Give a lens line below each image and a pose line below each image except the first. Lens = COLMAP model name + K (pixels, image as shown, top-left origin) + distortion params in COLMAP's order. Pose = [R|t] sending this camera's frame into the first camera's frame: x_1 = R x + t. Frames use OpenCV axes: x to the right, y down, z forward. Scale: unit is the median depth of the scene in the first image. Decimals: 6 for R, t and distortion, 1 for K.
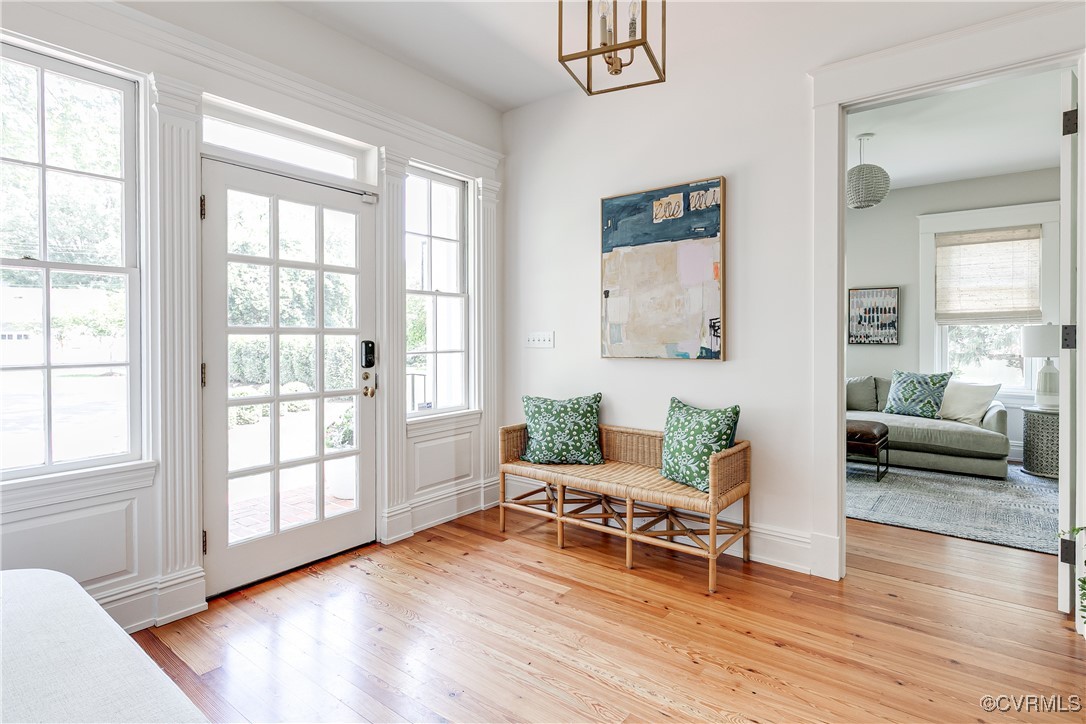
lens RADIAL K [[554.1, 0, 539.6], [0, 554.1, 351.0], [0, 0, 1]] dist [0.005112, 0.001358]
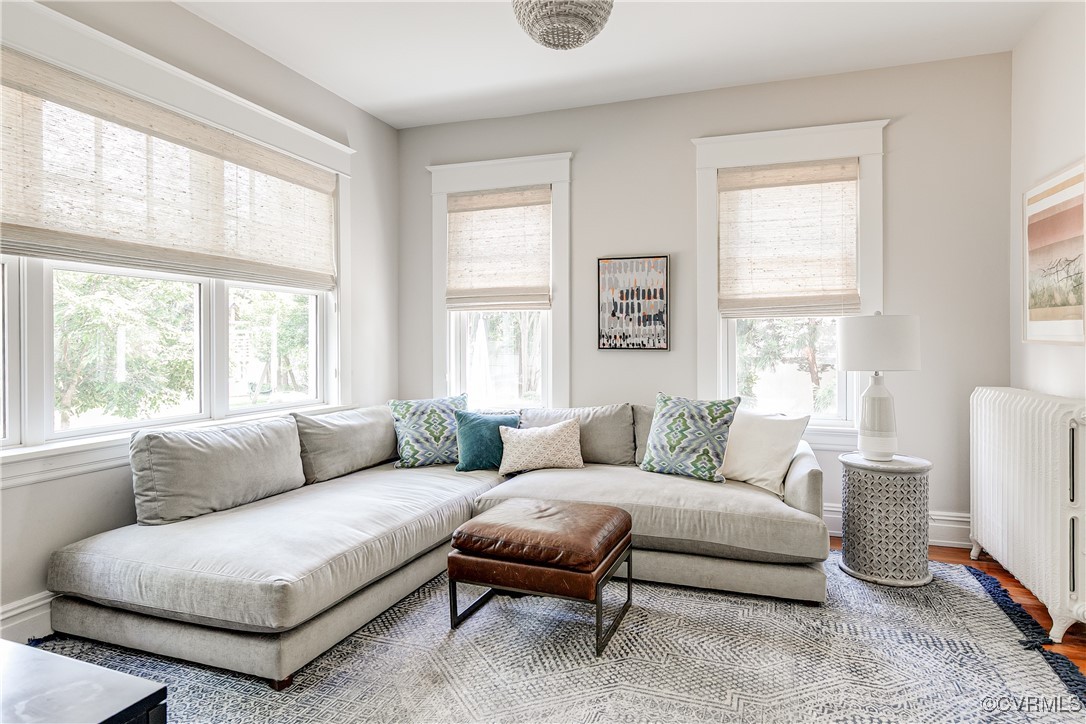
lens RADIAL K [[629.8, 0, 544.3], [0, 629.8, 357.4], [0, 0, 1]] dist [-0.001241, -0.000434]
pose [[0.949614, -0.008422, 0.313307, 0.317708], [0.008231, 0.999964, 0.001930, -0.006120], [-0.313312, 0.000746, 0.949650, 0.408468]]
